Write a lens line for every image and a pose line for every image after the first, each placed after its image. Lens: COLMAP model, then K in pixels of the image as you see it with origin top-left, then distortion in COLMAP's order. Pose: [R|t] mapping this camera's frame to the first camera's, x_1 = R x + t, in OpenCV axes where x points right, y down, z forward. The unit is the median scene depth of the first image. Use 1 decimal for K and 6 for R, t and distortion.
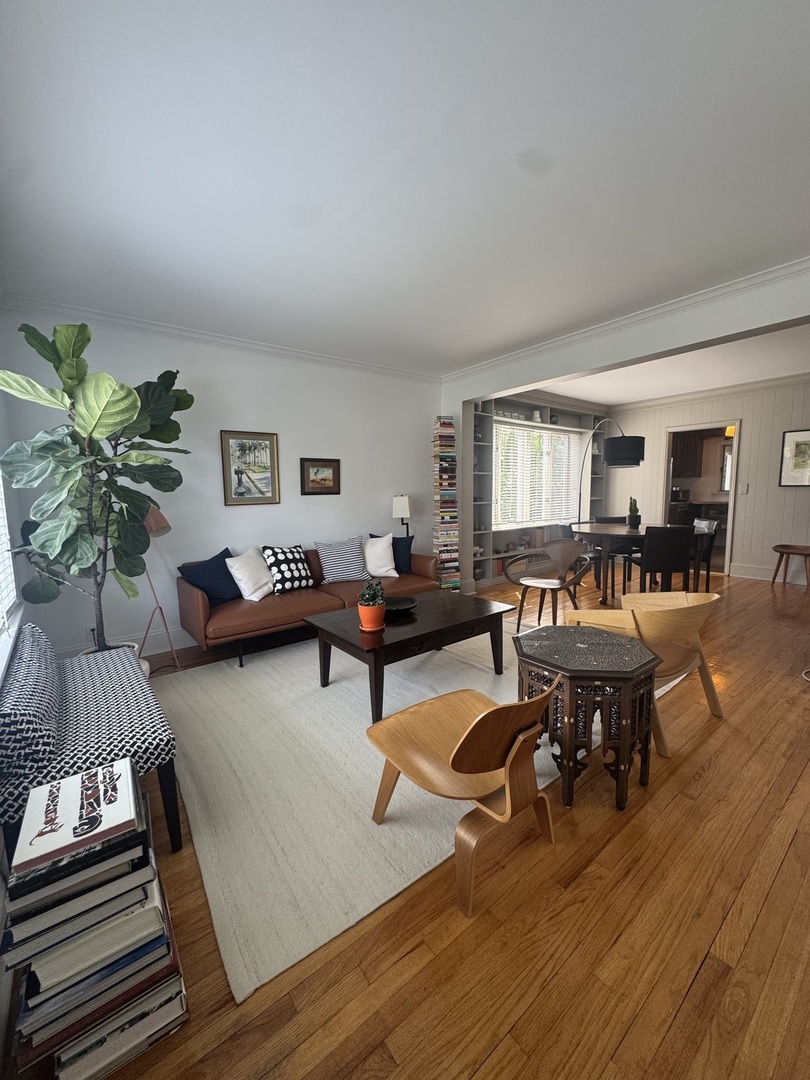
lens RADIAL K [[432.6, 0, 405.0], [0, 432.6, 539.6], [0, 0, 1]] dist [-0.005663, 0.001020]
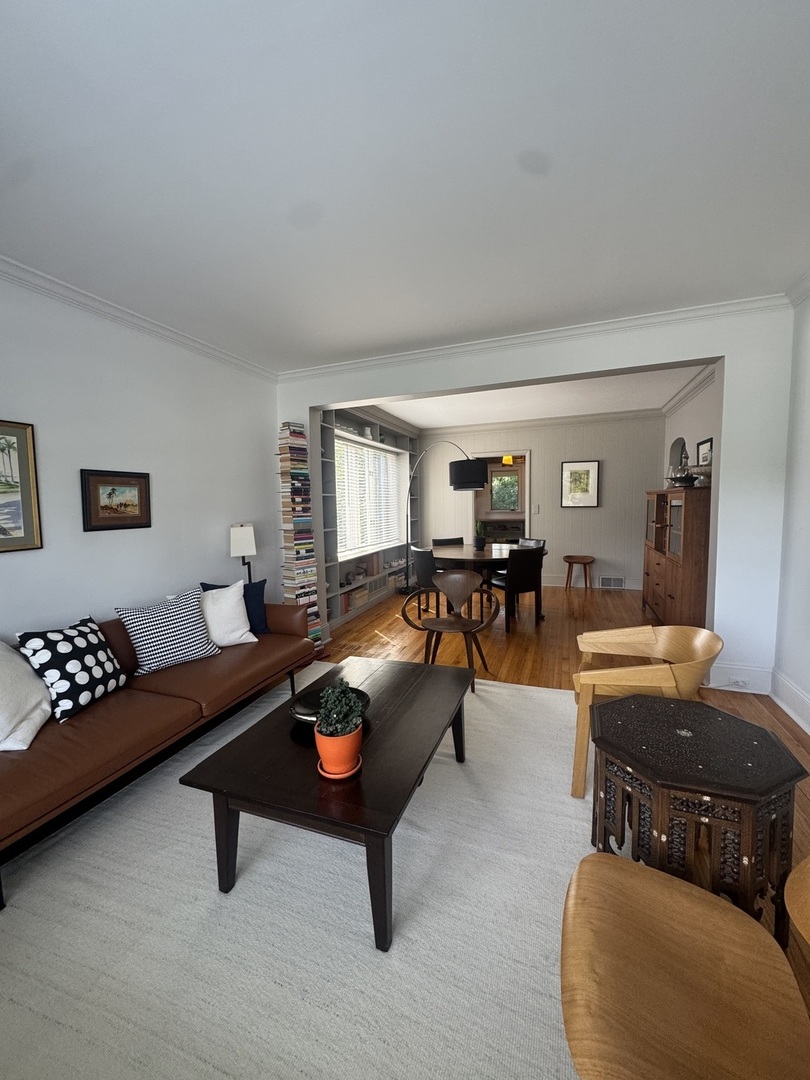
lens RADIAL K [[432.6, 0, 406.4], [0, 432.6, 539.0], [0, 0, 1]] dist [-0.005663, 0.001020]
pose [[0.850845, -0.045998, 0.523399, -0.193812], [0.067286, 0.997497, -0.021718, -0.055704], [-0.521090, 0.053696, 0.851811, 0.295922]]
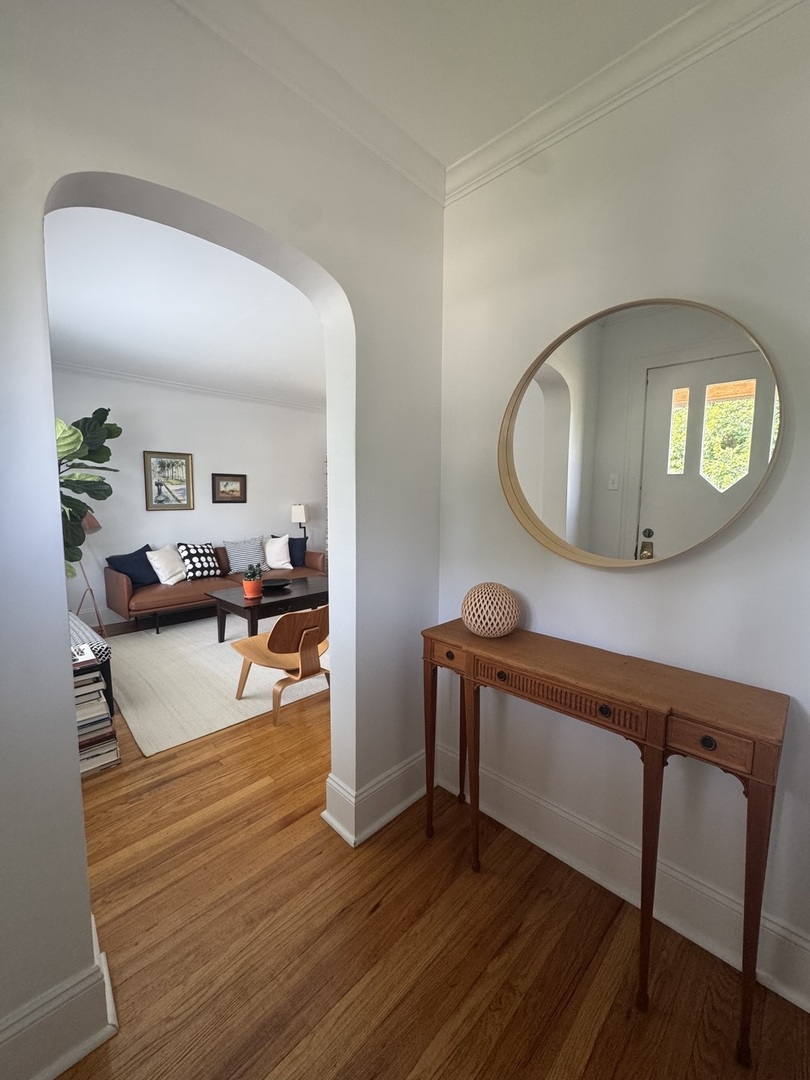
lens RADIAL K [[432.6, 0, 405.6], [0, 432.6, 539.8], [0, 0, 1]] dist [-0.005663, 0.001020]
pose [[0.989862, 0.006416, 0.141888, 0.149758], [-0.004112, 0.999855, -0.016523, 0.023513], [-0.141974, 0.015772, 0.989745, -0.343689]]
